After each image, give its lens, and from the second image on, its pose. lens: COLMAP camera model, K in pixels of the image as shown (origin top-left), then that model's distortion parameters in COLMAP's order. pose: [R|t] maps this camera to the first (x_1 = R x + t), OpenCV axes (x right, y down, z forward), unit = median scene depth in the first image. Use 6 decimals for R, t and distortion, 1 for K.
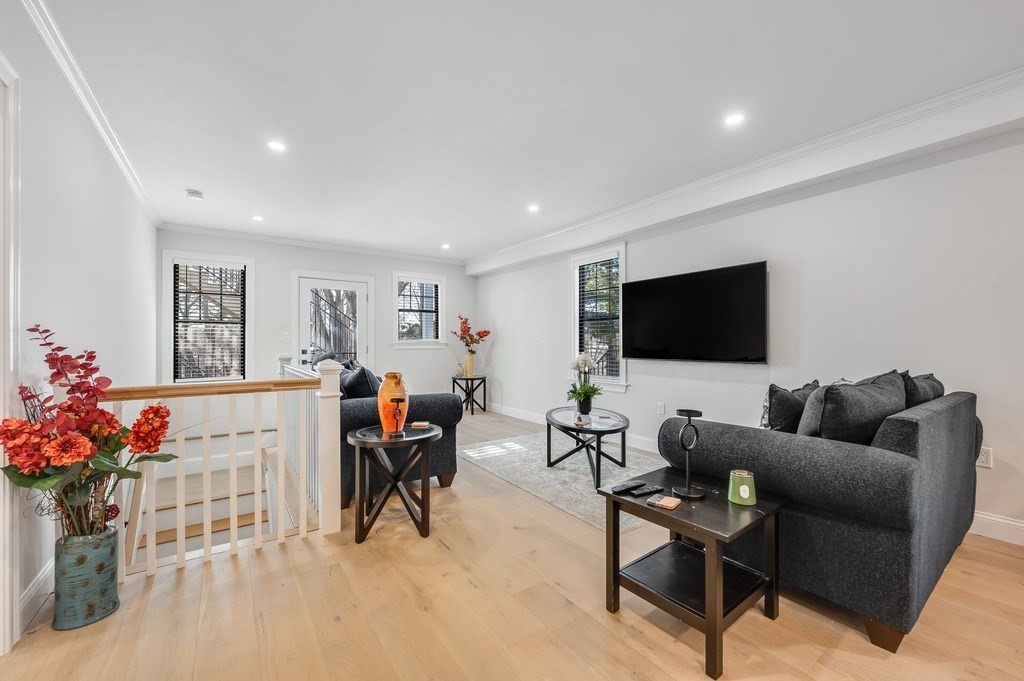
lens RADIAL K [[404.5, 0, 512.0], [0, 404.5, 340.5], [0, 0, 1]] dist [0.001192, -0.000021]
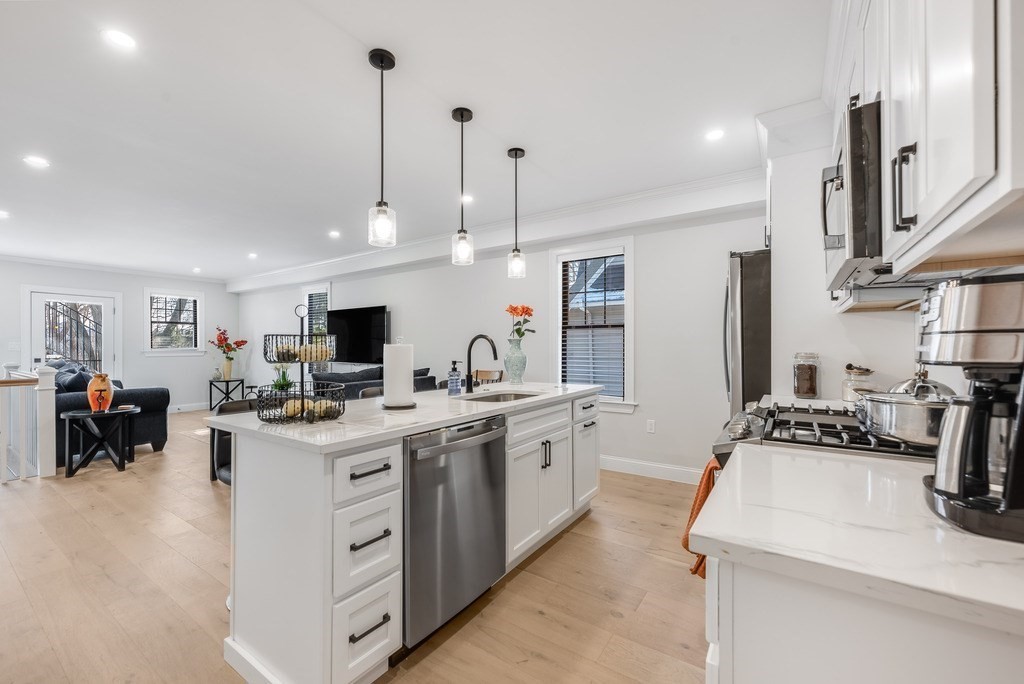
lens RADIAL K [[413.8, 0, 512.0], [0, 413.8, 345.7], [0, 0, 1]] dist [0.002393, 0.000001]
pose [[0.938020, -0.000373, 0.346582, 0.377007], [-0.001406, 0.999987, 0.004882, -0.023495], [-0.346579, -0.005067, 0.938007, -0.622942]]
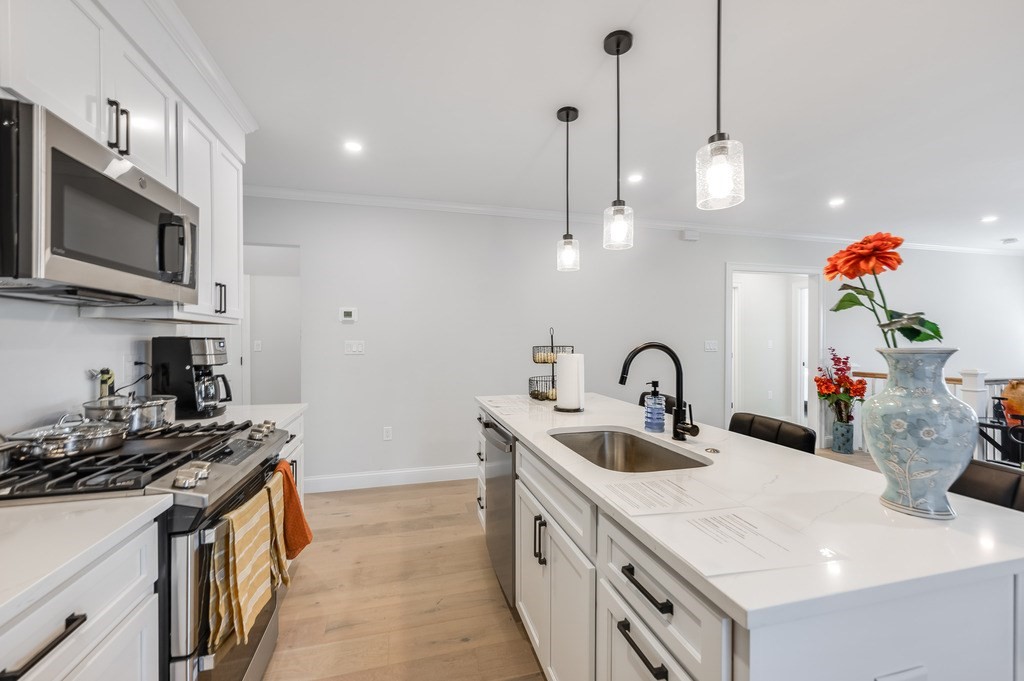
lens RADIAL K [[411.9, 0, 517.9], [0, 411.9, 340.7], [0, 0, 1]] dist [0.027434, 0.000015]
pose [[-0.337394, 0.001786, -0.941362, 0.920328], [0.012317, 0.999921, -0.002517, -0.039444], [0.941283, -0.012444, -0.337389, -0.046333]]
